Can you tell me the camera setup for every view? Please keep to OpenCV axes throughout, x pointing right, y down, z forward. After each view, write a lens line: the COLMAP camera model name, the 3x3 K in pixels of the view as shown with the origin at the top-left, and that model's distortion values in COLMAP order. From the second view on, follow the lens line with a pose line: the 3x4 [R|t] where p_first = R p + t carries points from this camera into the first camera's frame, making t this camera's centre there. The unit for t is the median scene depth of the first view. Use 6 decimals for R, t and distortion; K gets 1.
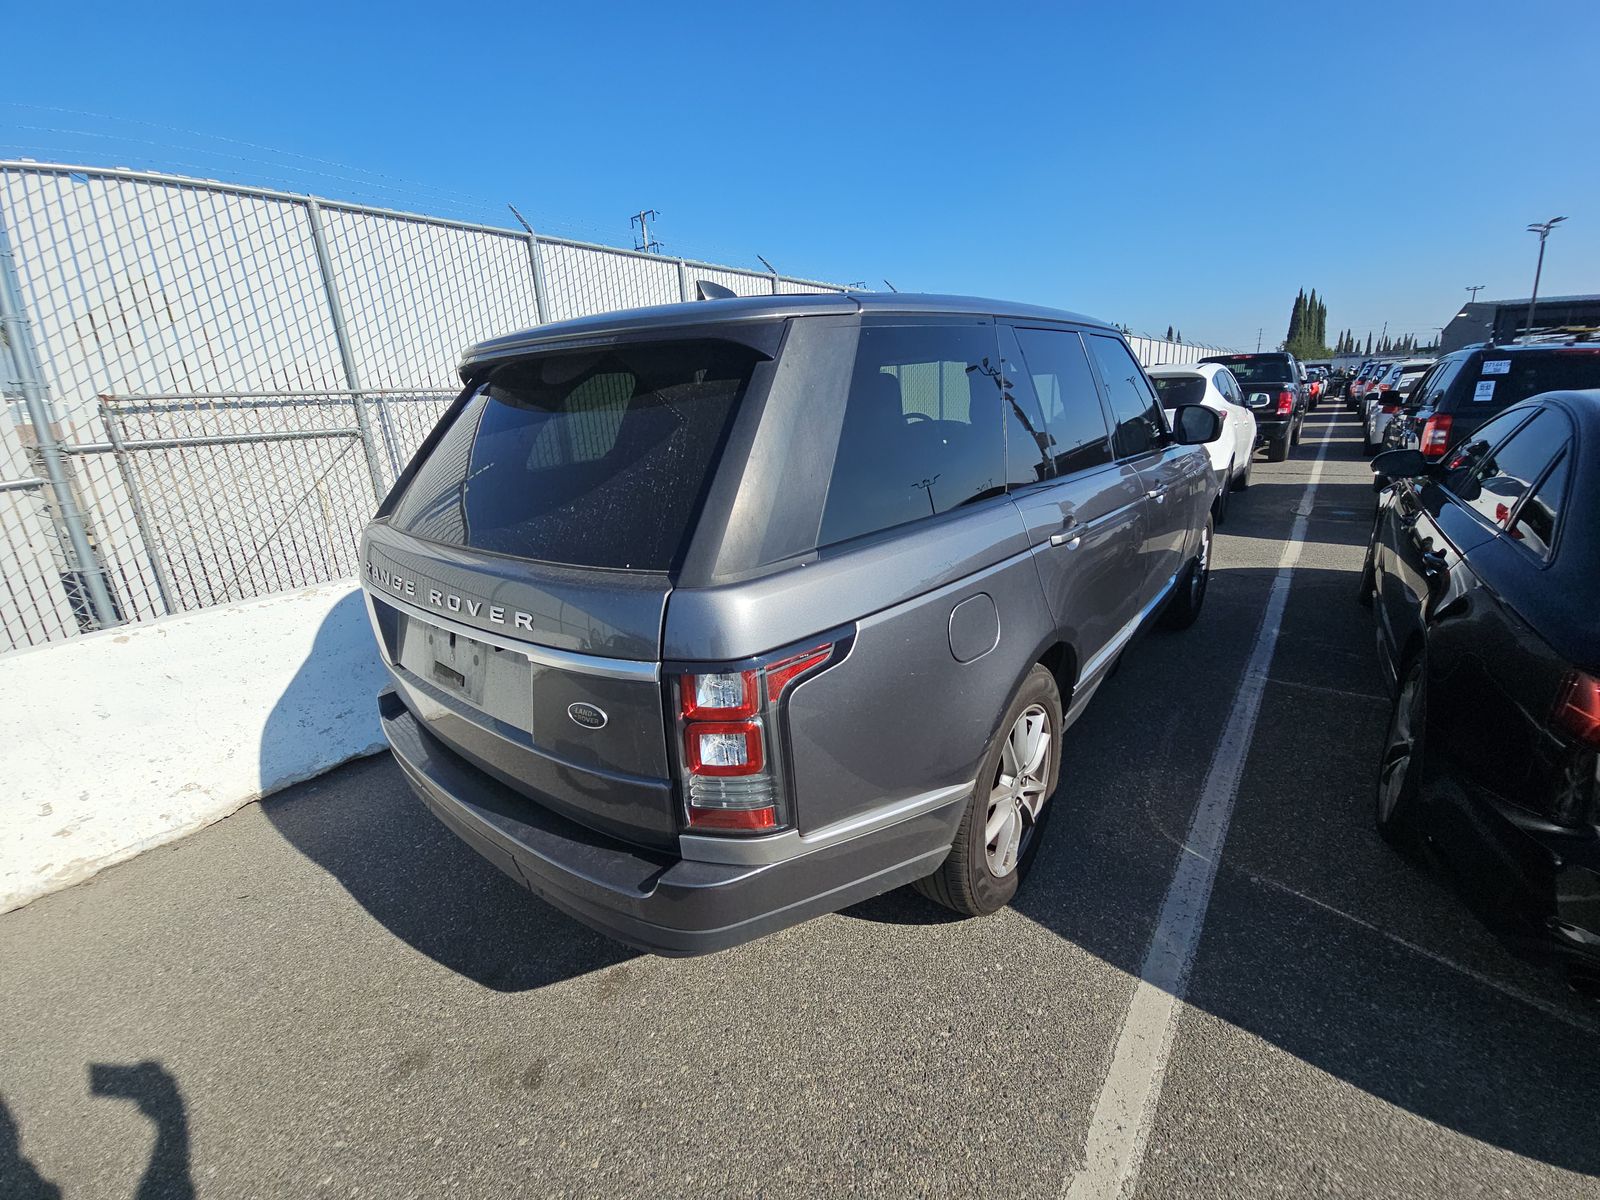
lens RADIAL K [[639.3, 0, 793.8], [0, 639.3, 601.2], [0, 0, 1]] dist [0.001373, -0.003068]
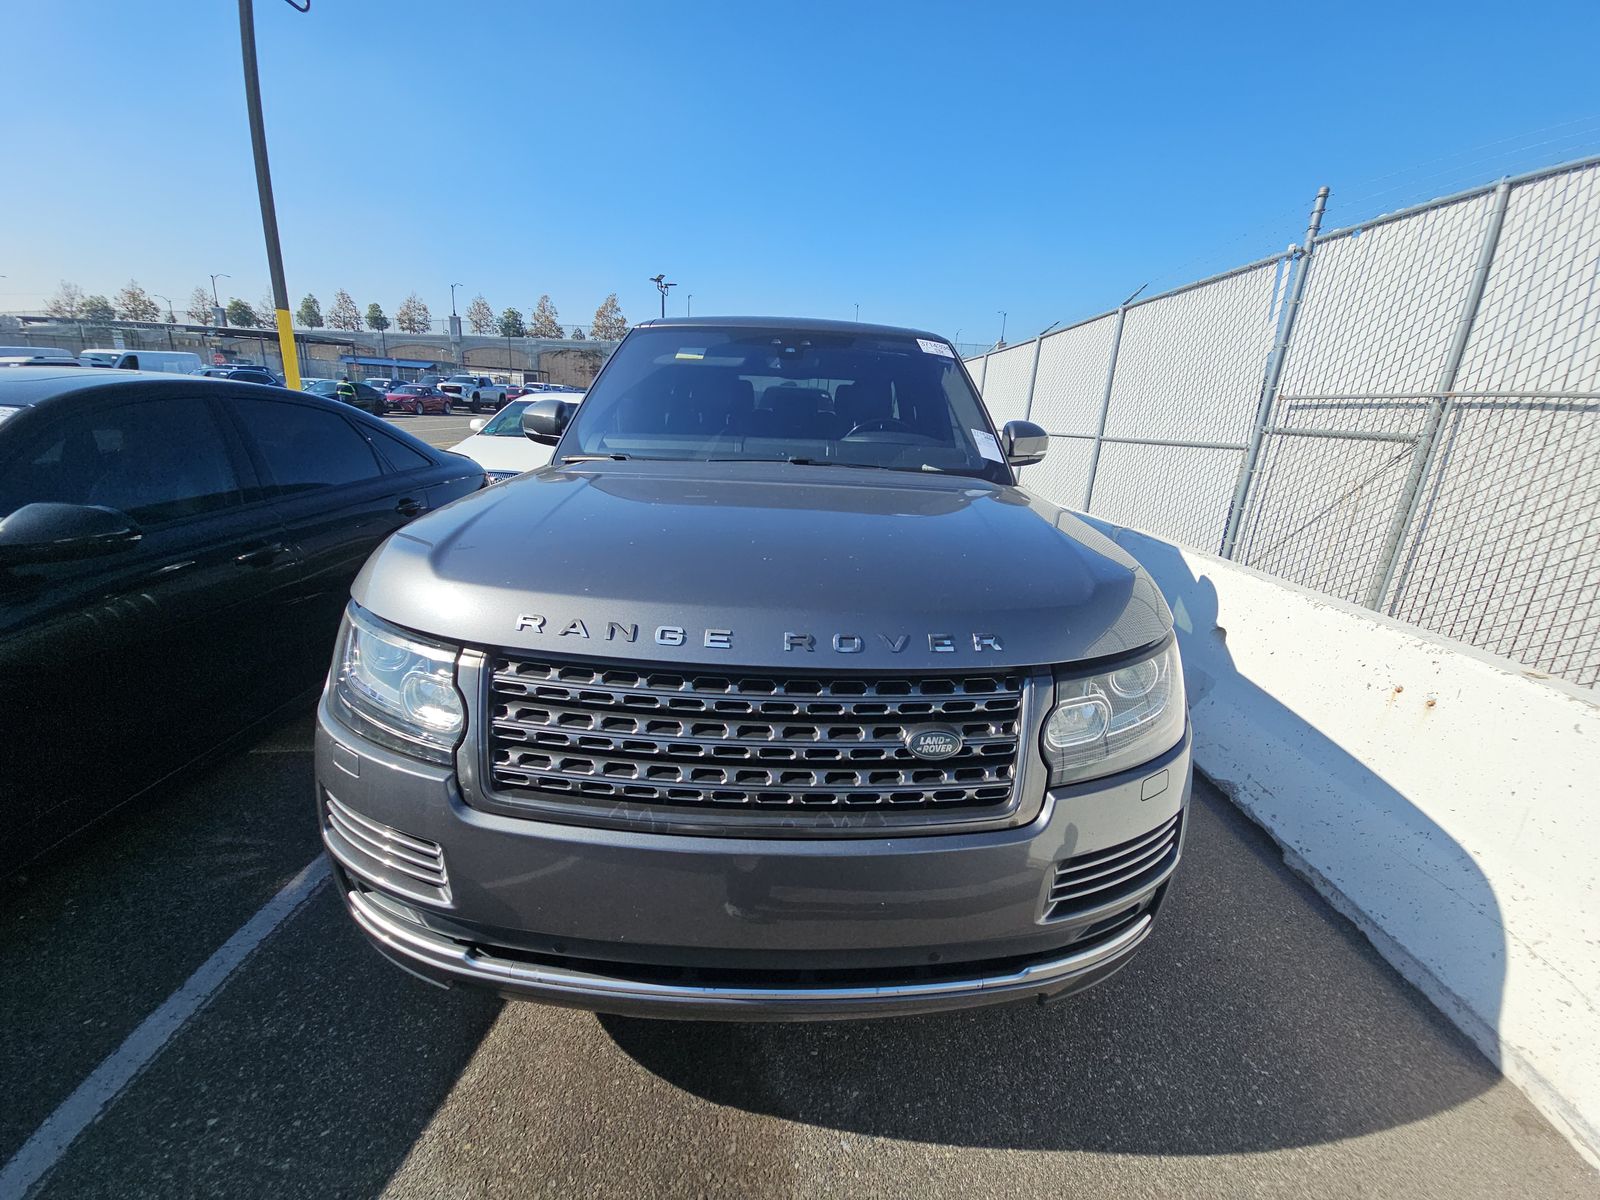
lens RADIAL K [[639.3, 0, 798.2], [0, 639.3, 601.8], [0, 0, 1]] dist [0.001373, -0.003068]
pose [[-0.748481, 0.246453, -0.615659, 0.830524], [-0.155894, 0.836972, 0.524572, -0.556654], [0.644572, 0.488610, -0.588038, 1.460550]]
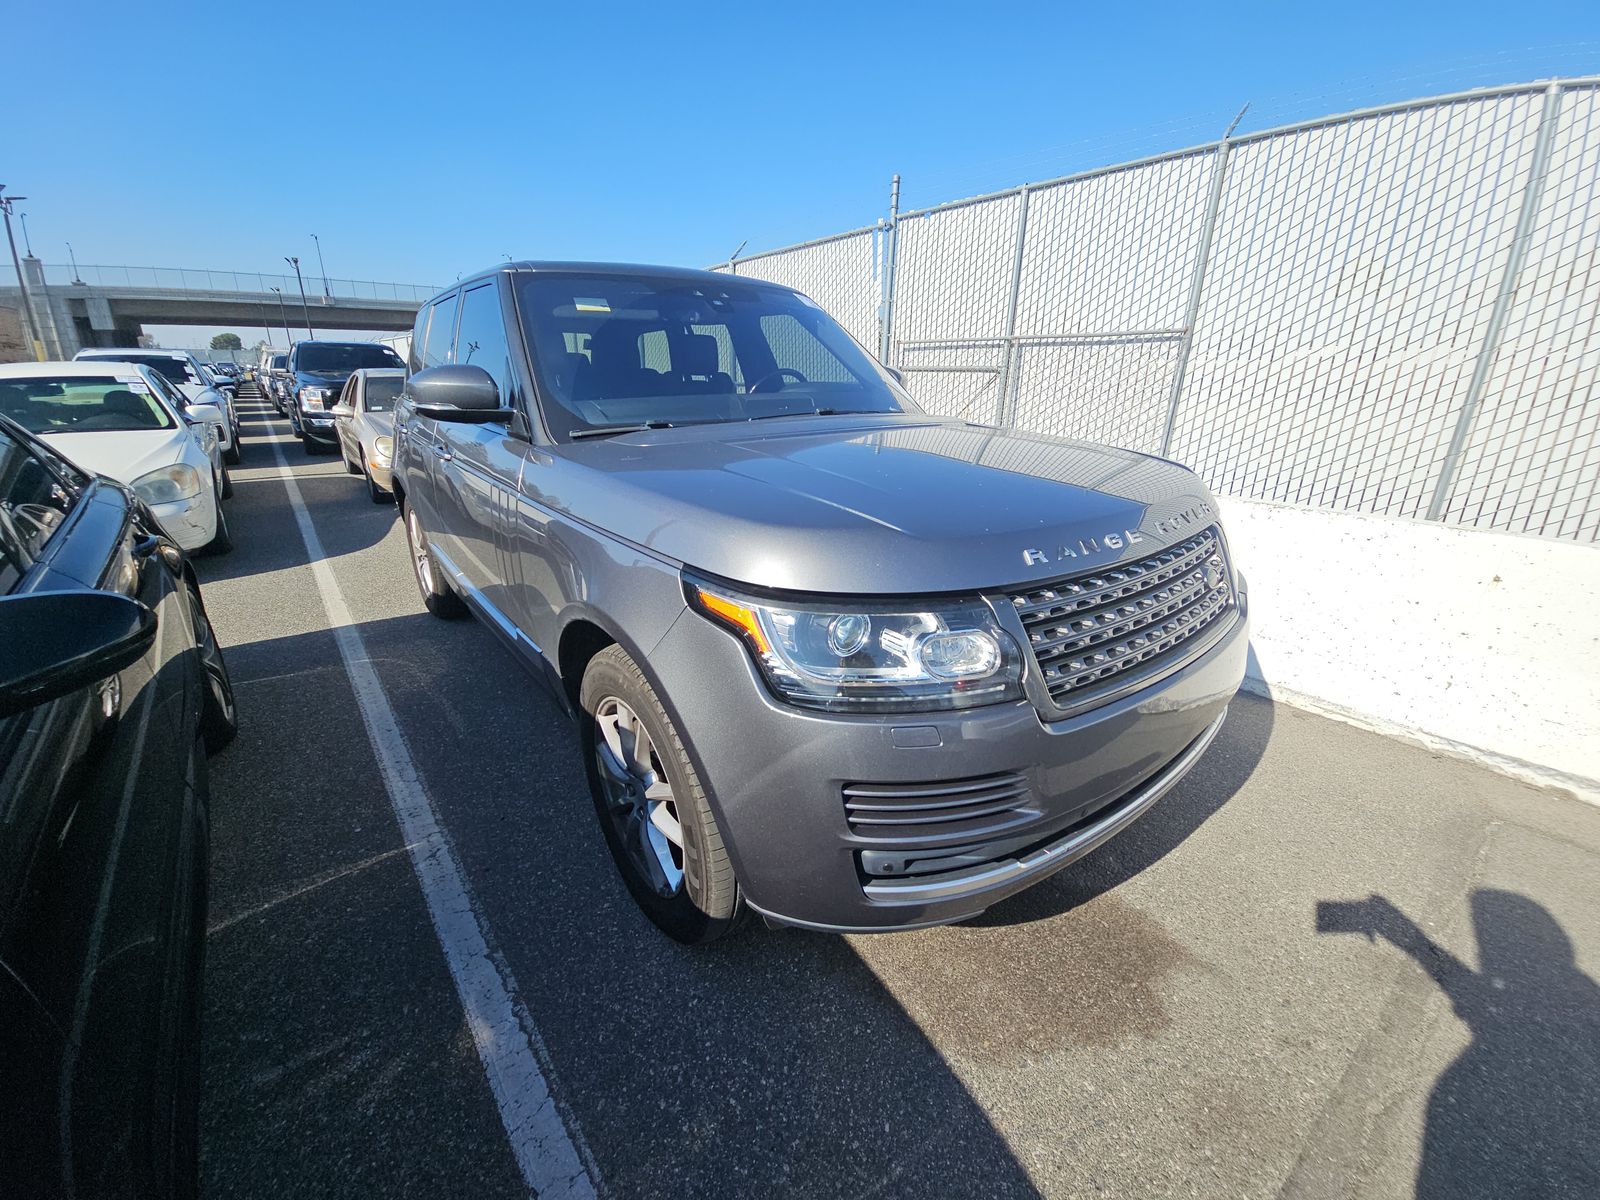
lens RADIAL K [[639.3, 0, 796.2], [0, 639.3, 597.8], [0, 0, 1]] dist [0.001373, -0.003068]
pose [[-0.202532, 0.364178, -0.909041, 1.013026], [-0.298957, 0.860970, 0.411527, -0.375050], [0.932526, 0.355112, -0.065501, 1.173265]]
